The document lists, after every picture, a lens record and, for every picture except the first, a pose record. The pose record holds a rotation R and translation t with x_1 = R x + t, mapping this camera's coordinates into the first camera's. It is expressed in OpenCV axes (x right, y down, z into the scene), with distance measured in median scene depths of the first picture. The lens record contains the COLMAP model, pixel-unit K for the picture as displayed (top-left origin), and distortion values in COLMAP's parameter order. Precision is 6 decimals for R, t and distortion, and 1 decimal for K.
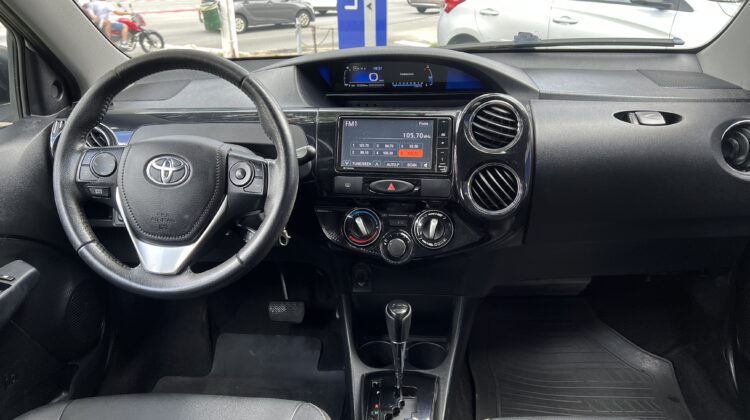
lens RADIAL K [[533.9, 0, 375.0], [0, 533.9, 210.0], [0, 0, 1]] dist [0.002044, -0.002697]
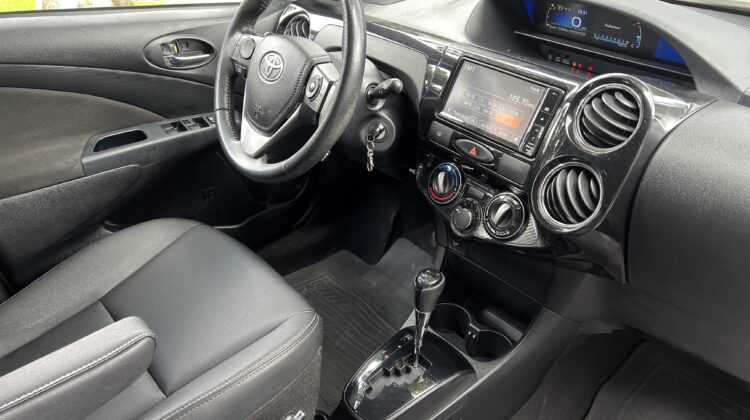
lens RADIAL K [[533.9, 0, 375.0], [0, 533.9, 210.0], [0, 0, 1]] dist [0.002044, -0.002697]
pose [[0.734089, 0.393721, -0.553261, 0.432930], [-0.306133, 0.919144, 0.247906, -0.121322], [0.606132, -0.012614, 0.795264, 0.212544]]
